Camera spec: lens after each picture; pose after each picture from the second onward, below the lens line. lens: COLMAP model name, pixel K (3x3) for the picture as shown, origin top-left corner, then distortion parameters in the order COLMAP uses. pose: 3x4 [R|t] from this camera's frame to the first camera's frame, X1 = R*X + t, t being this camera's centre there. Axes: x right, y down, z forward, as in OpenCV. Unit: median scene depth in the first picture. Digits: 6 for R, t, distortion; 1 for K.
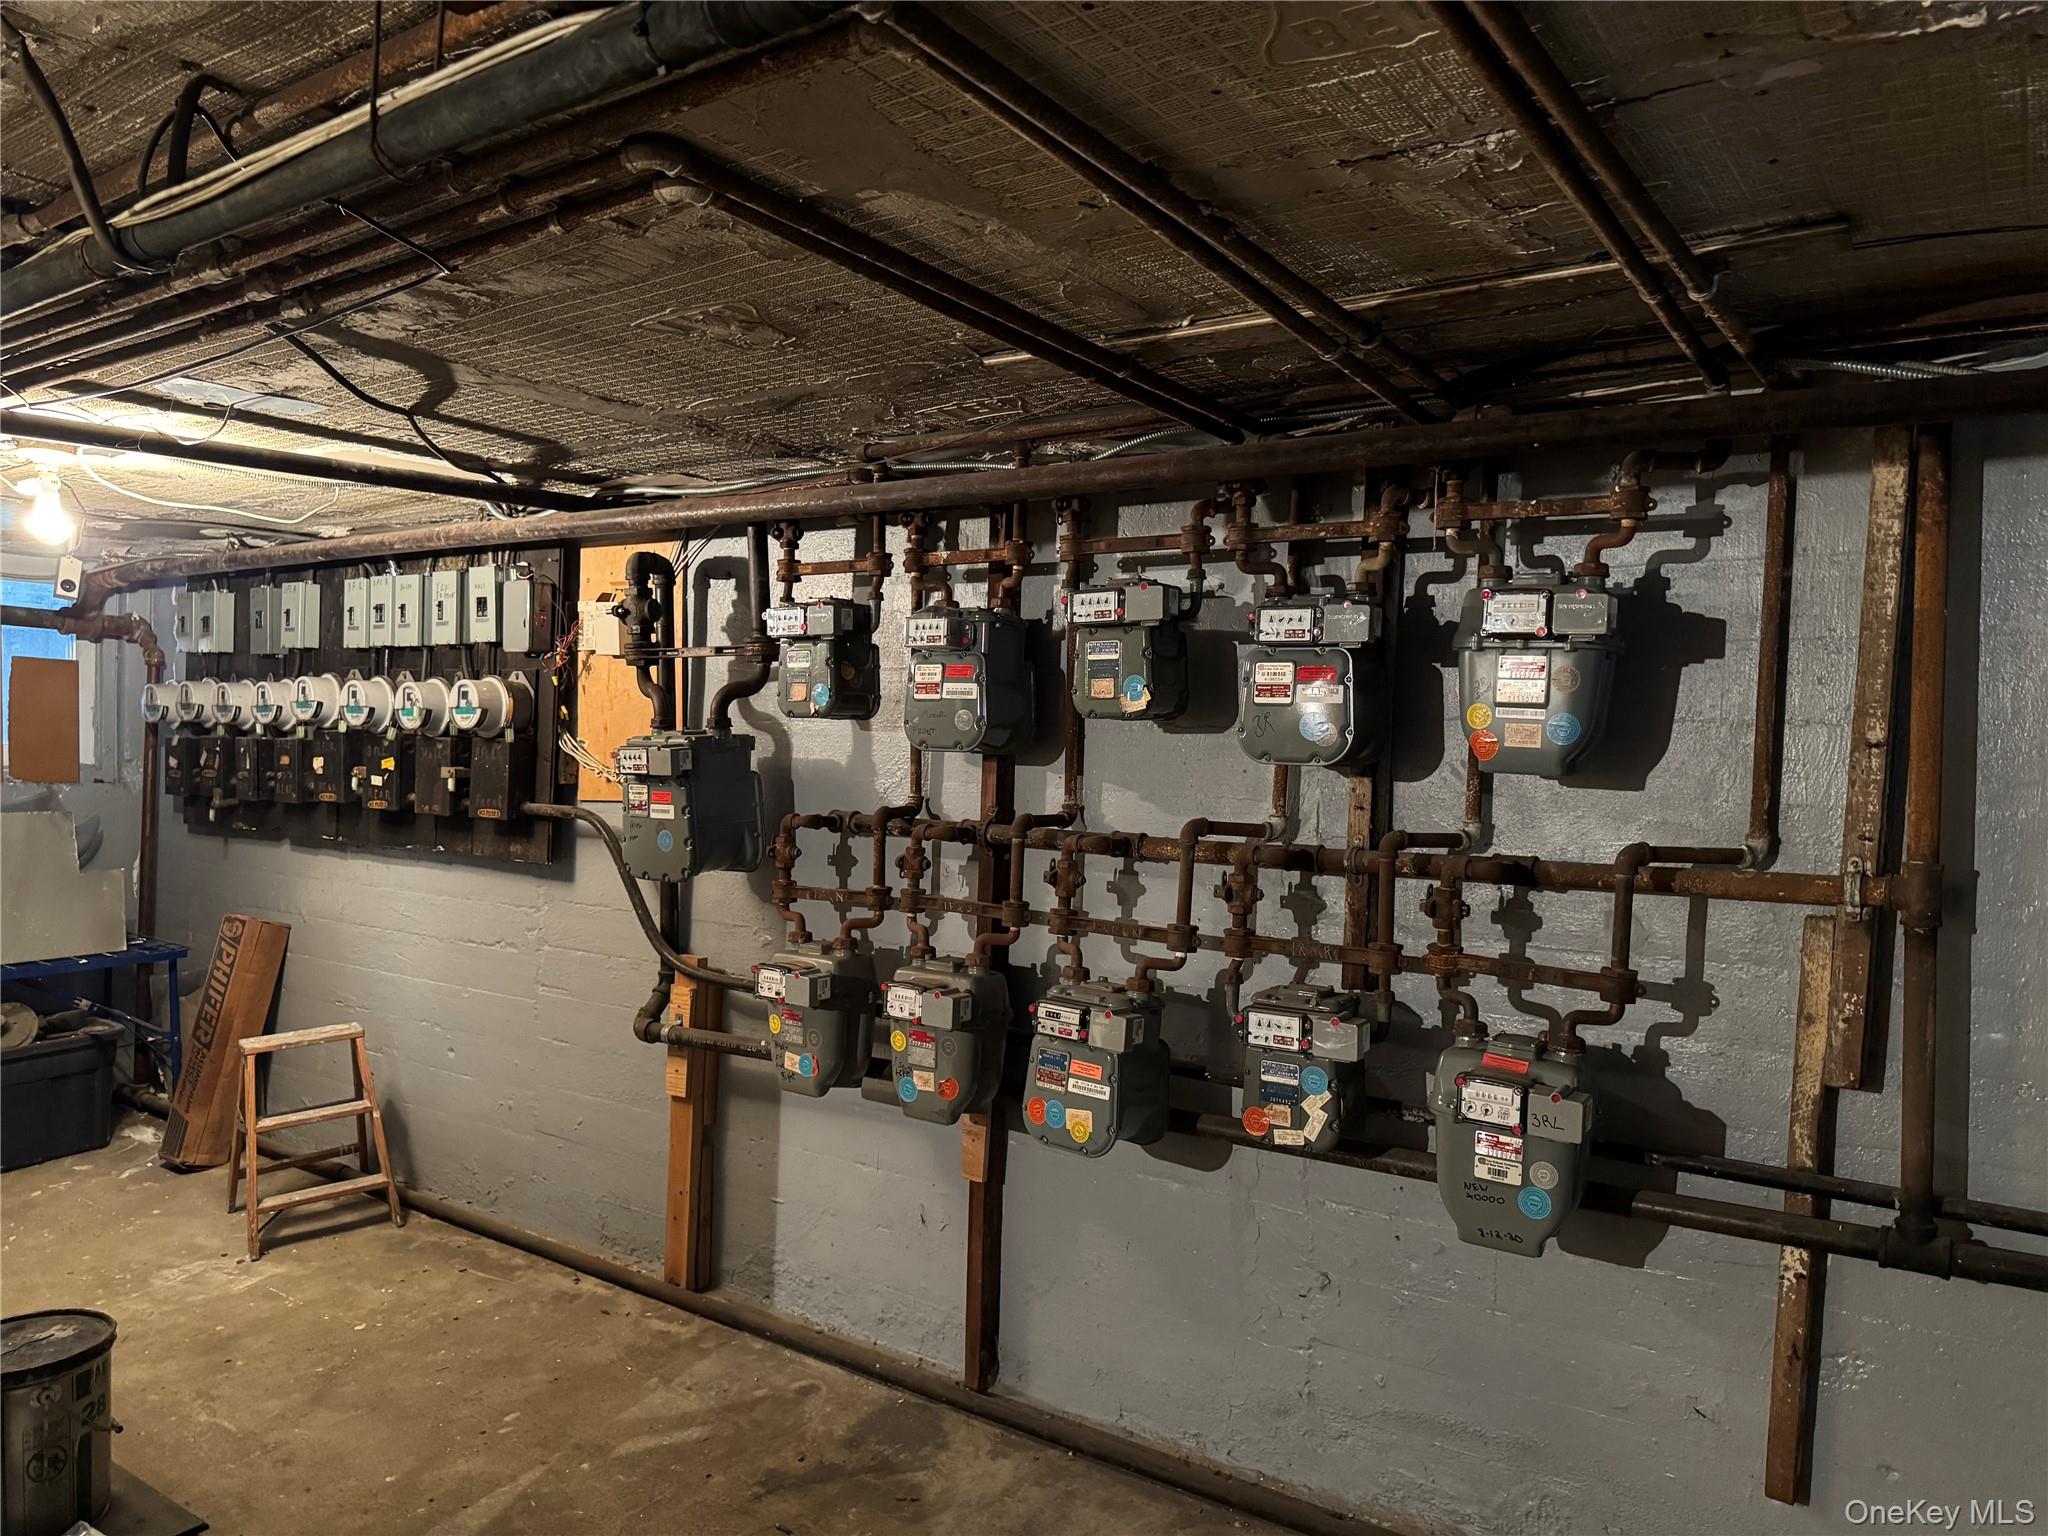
lens RADIAL K [[1450.0, 0, 1021.2], [0, 1450.0, 774.5], [0, 0, 1]] dist [0.001106, -0.003342]
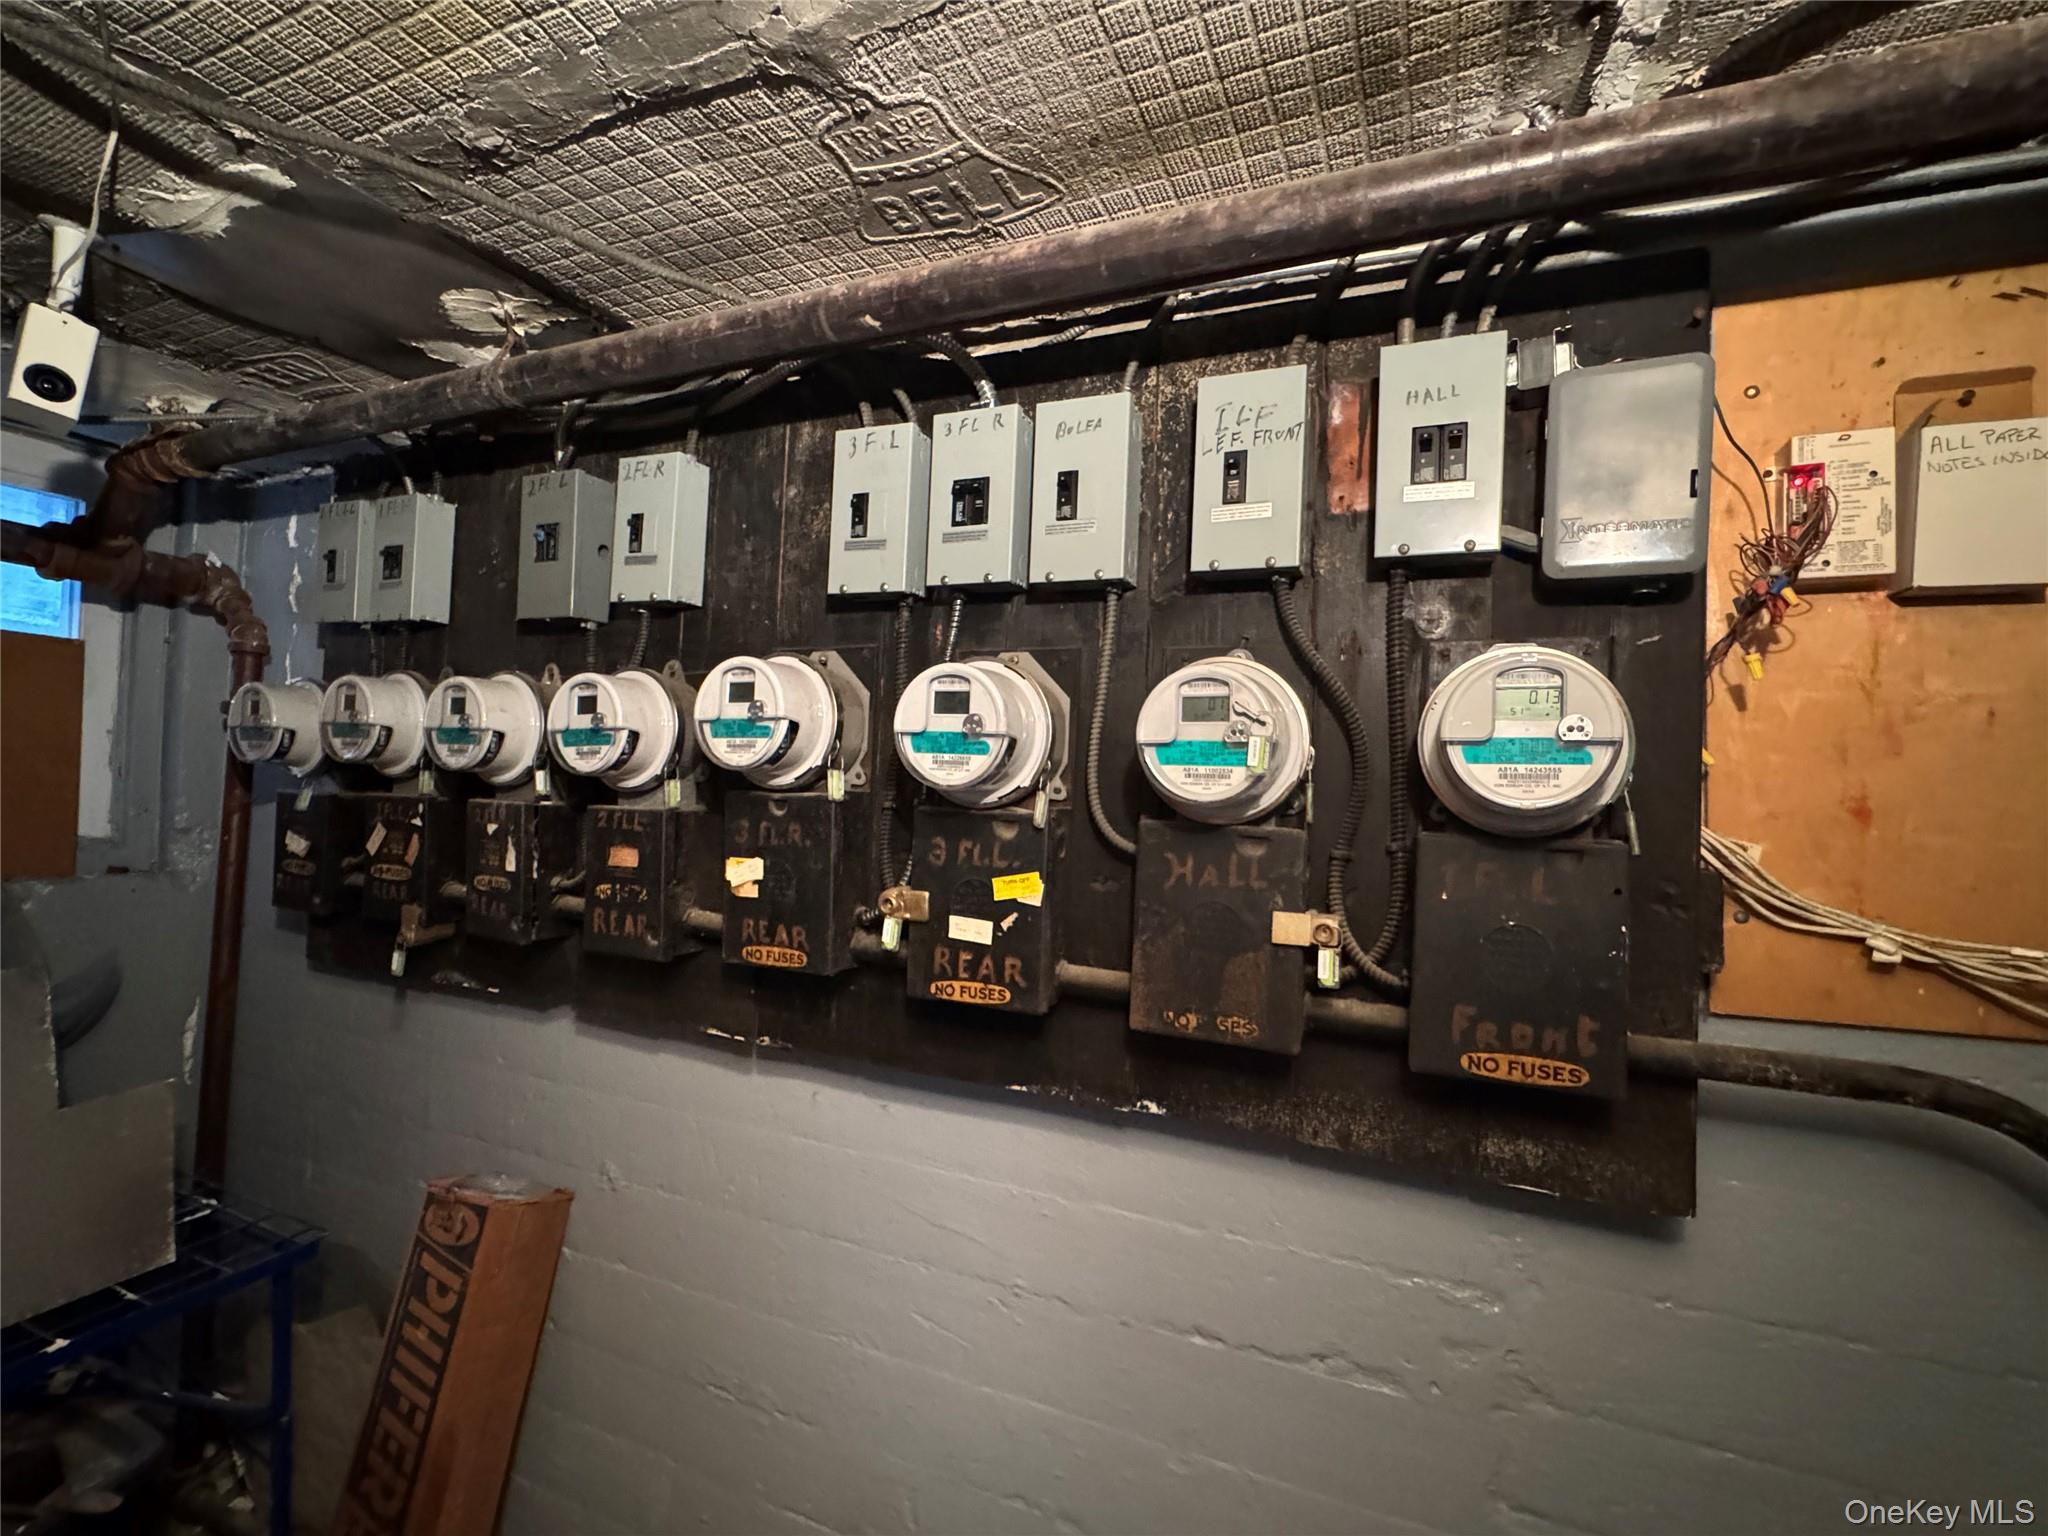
lens RADIAL K [[954.4, 0, 1024.0], [0, 954.4, 768.0], [0, 0, 1]] dist [-0.002822, -0.000595]
pose [[0.980589, 0.016956, 0.195342, -0.837342], [-0.010061, 0.999293, -0.036231, -0.051334], [-0.195819, 0.033563, 0.980066, 1.305952]]
